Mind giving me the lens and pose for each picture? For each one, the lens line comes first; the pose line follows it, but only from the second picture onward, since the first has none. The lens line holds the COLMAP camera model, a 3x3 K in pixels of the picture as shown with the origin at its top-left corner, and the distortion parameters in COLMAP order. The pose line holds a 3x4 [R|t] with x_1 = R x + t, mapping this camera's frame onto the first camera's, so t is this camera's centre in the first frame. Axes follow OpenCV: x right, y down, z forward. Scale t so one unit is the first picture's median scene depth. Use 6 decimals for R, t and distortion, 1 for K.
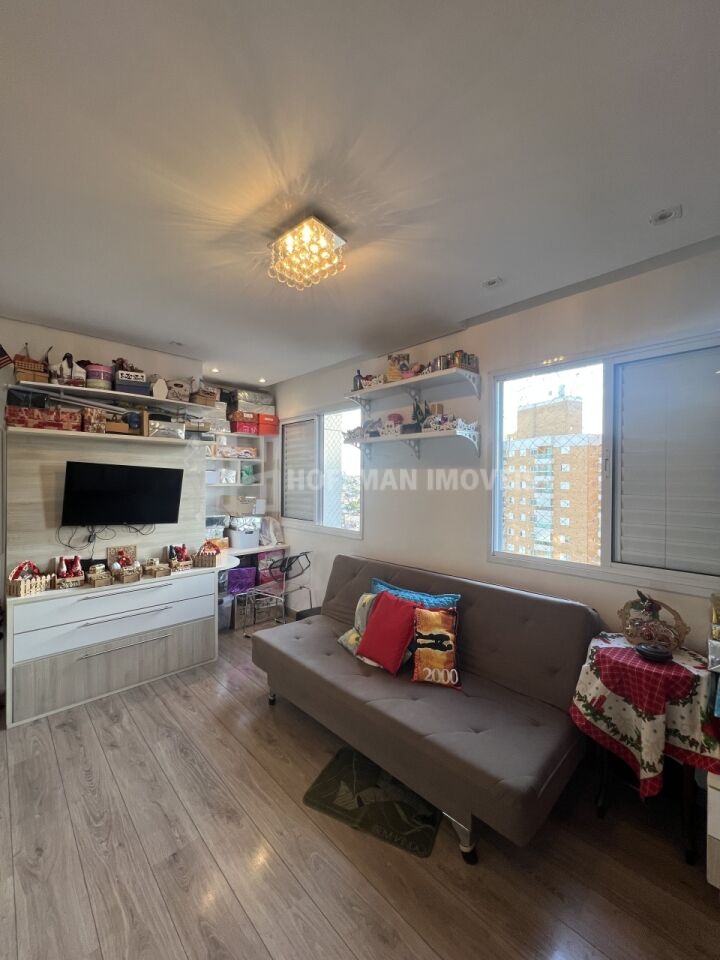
lens RADIAL K [[383.2, 0, 359.1], [0, 383.2, 480.1], [0, 0, 1]] dist [-0.001543, -0.000075]
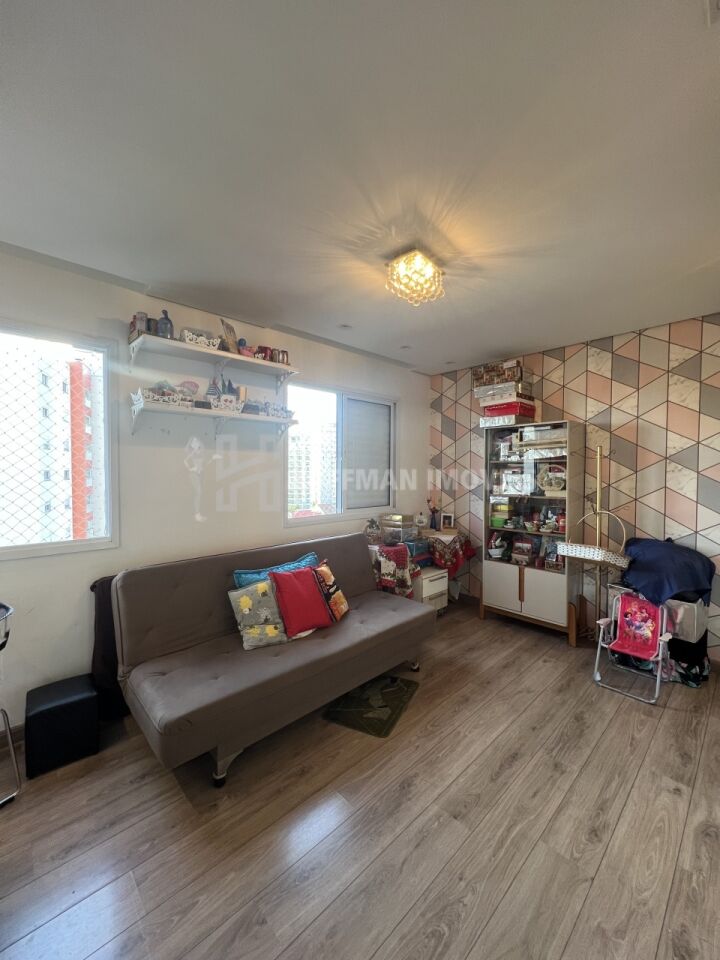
lens RADIAL K [[383.2, 0, 359.0], [0, 383.2, 479.7], [0, 0, 1]] dist [-0.001543, -0.000075]
pose [[0.005032, -0.029167, 0.999562, -1.330533], [0.002937, 0.999571, 0.029153, 0.030119], [-0.999983, 0.002789, 0.005116, 1.115466]]
